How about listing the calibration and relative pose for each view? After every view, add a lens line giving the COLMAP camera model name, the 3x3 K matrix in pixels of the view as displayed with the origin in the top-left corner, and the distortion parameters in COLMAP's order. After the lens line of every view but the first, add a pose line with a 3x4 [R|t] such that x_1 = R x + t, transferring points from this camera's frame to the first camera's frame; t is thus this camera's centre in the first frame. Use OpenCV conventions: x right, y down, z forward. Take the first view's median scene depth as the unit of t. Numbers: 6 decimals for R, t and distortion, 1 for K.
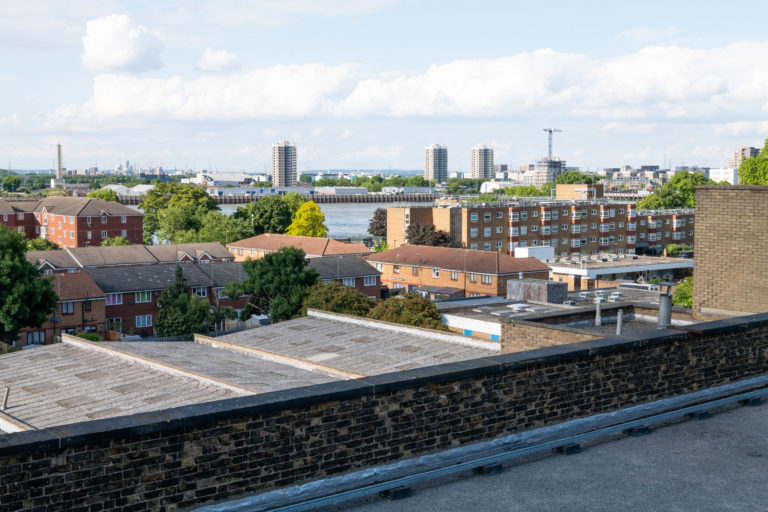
lens RADIAL K [[1038.0, 0, 378.0], [0, 1038.0, 251.5], [0, 0, 1]] dist [-0.016355, 0.000000]
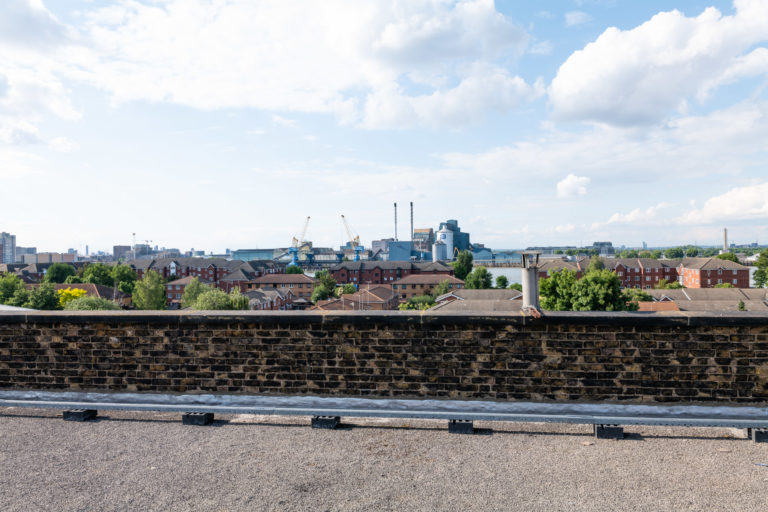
lens RADIAL K [[579.4, 0, 383.4], [0, 579.4, 255.3], [0, 0, 1]] dist [0.004254, -0.013562]
pose [[0.664884, -0.006423, -0.746919, 0.048030], [-0.041667, 0.998087, -0.045674, 0.004831], [0.745783, 0.061490, 0.663345, 0.051851]]
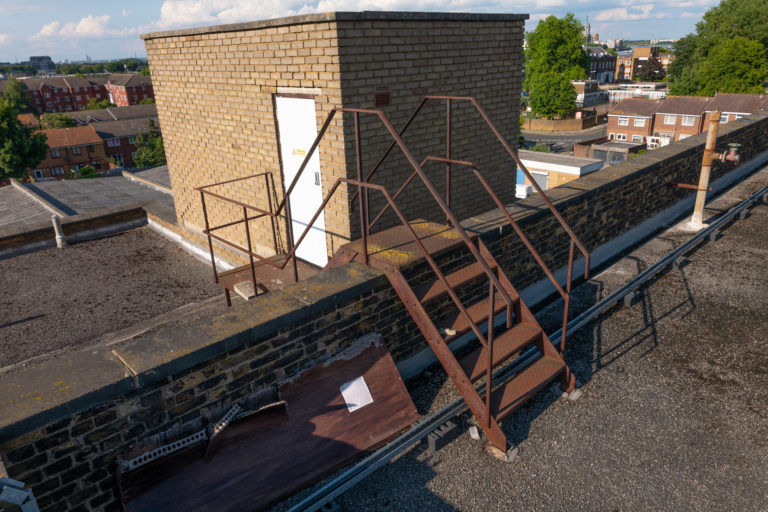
lens RADIAL K [[526.9, 0, 382.6], [0, 526.9, 256.9], [0, 0, 1]] dist [0.008523, -0.017077]
pose [[0.997694, -0.054297, 0.040737, 0.067039], [0.040060, 0.955459, 0.292393, -0.003490], [-0.054798, -0.290087, 0.955430, 0.099553]]
